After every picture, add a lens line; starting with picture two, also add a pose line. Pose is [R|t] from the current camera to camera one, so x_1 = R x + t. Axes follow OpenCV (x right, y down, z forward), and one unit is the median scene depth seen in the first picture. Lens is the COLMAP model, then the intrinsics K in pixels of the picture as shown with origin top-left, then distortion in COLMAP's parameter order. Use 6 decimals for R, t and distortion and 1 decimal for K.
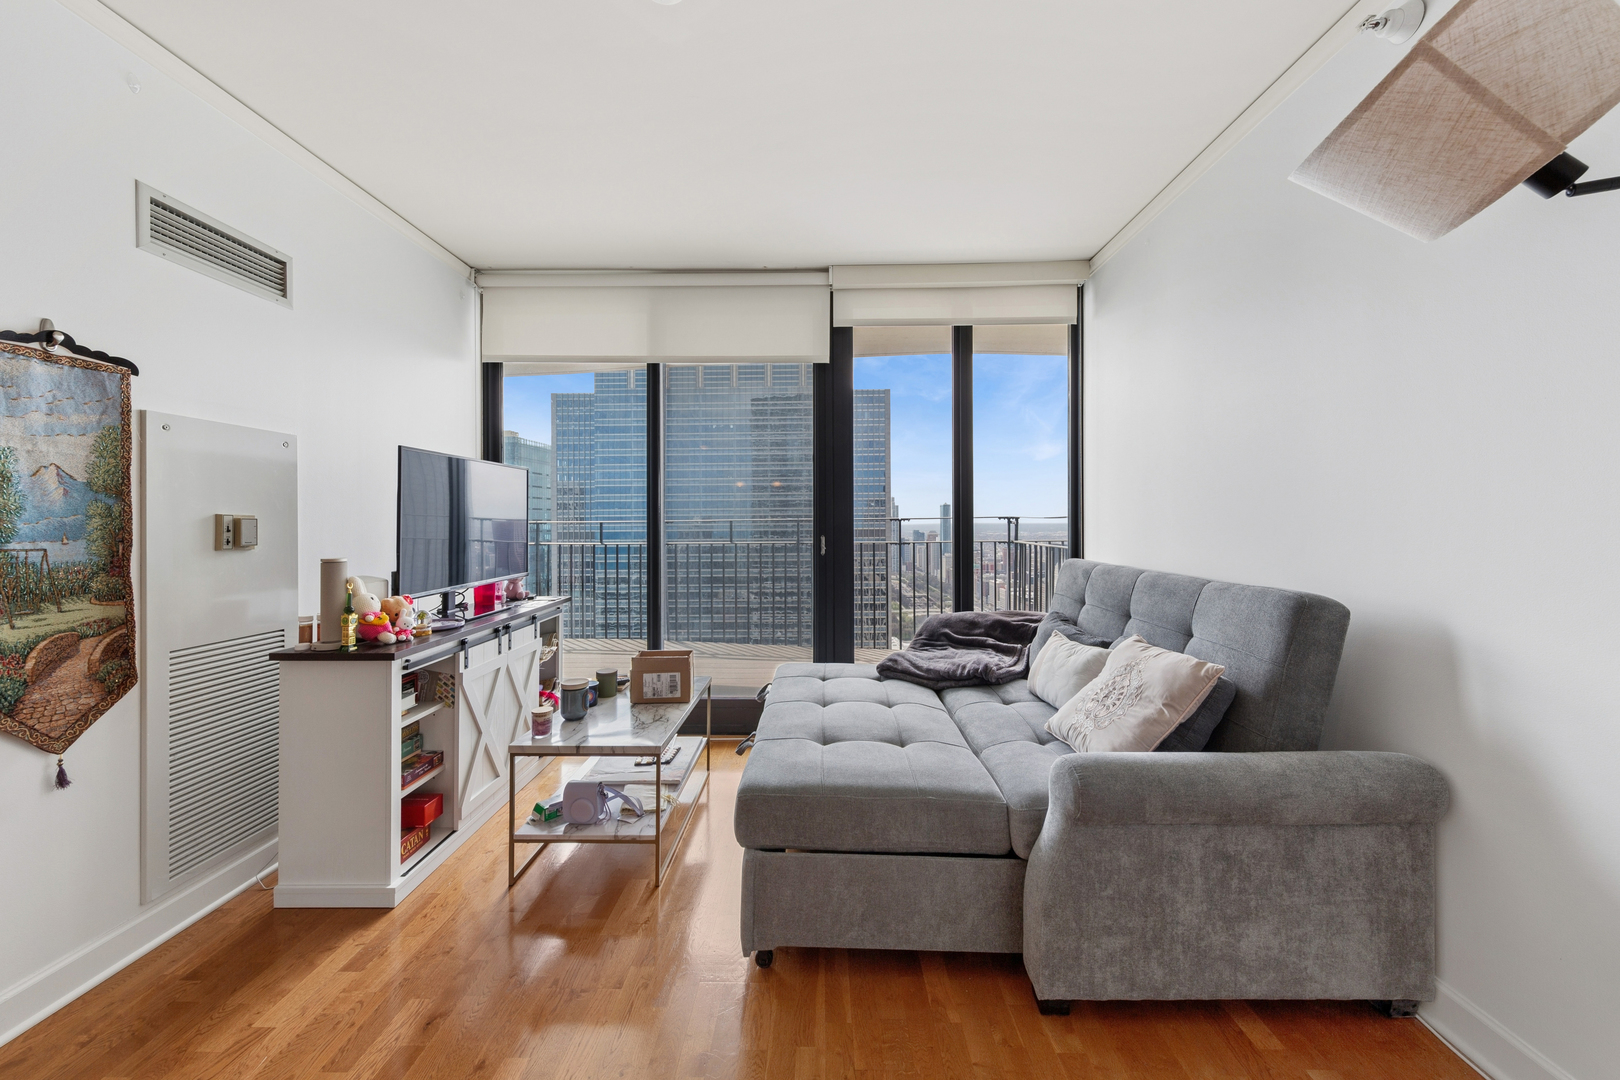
lens RADIAL K [[587.3, 0, 806.8], [0, 587.3, 529.5], [0, 0, 1]] dist [-0.000311, -0.000465]
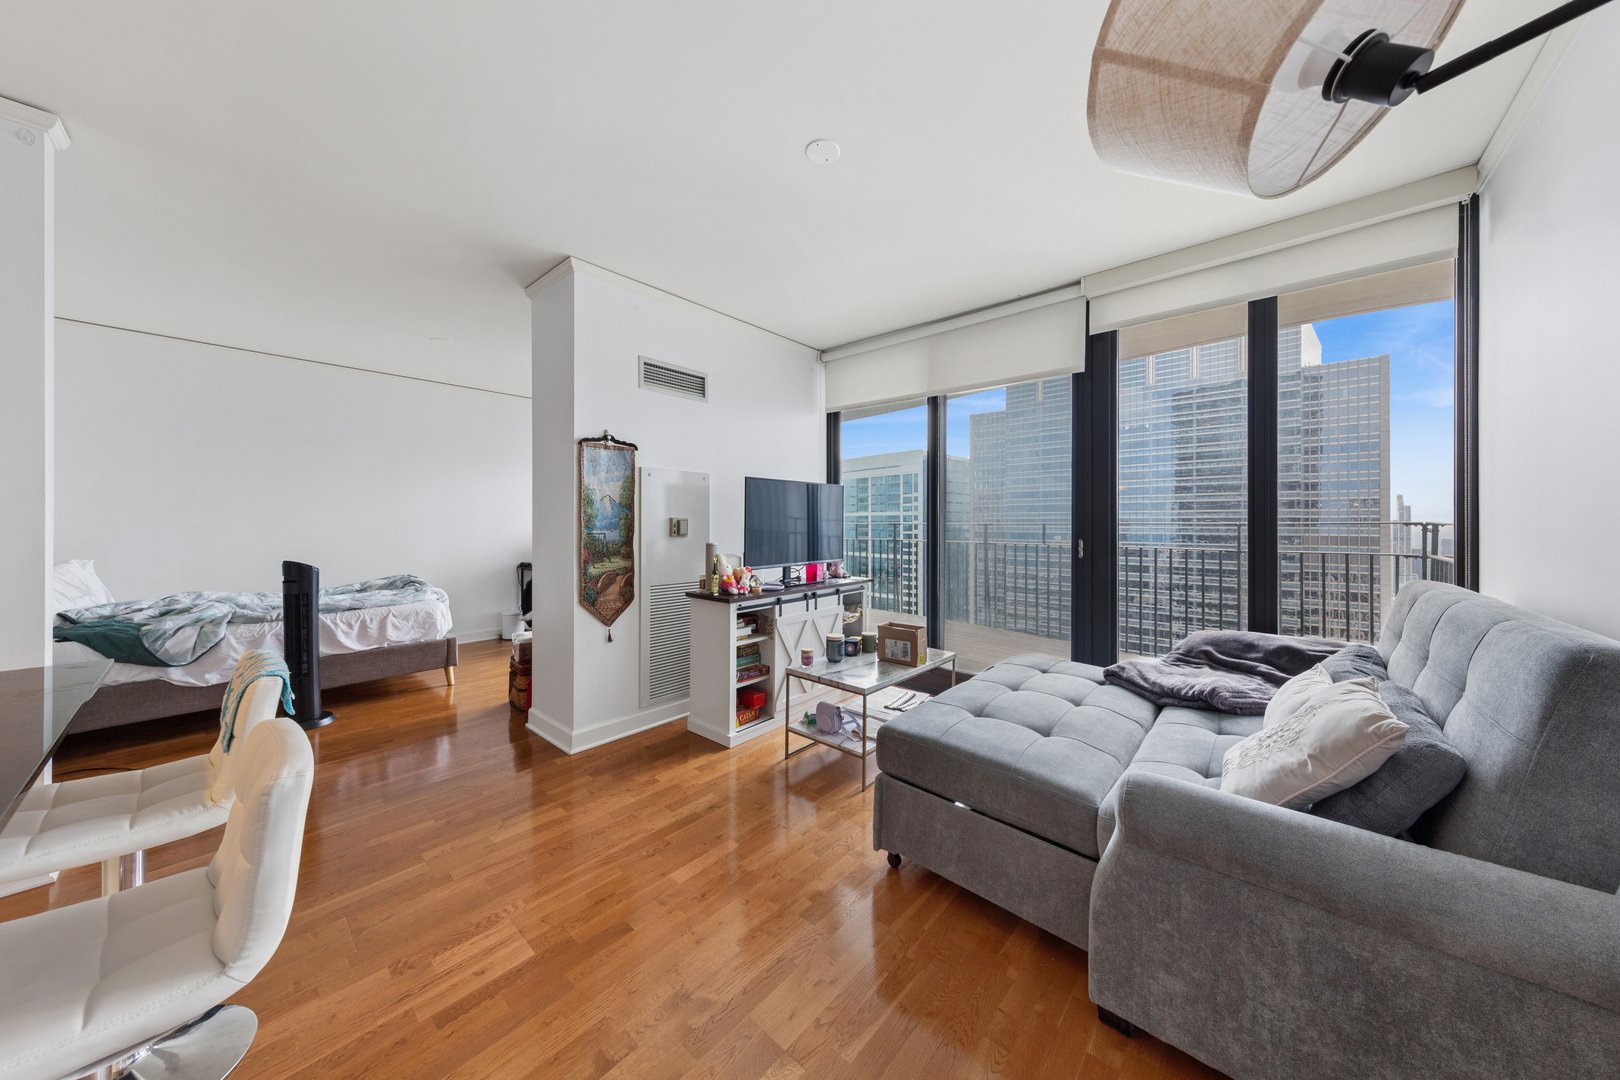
lens RADIAL K [[517.3, 0, 819.6], [0, 517.3, 534.0], [0, 0, 1]] dist [0.000262, -0.000192]
pose [[0.767955, 0.023506, -0.640073, 0.427541], [-0.018697, 0.999723, 0.014280, -0.005613], [0.640231, 0.001001, 0.768182, 0.010432]]
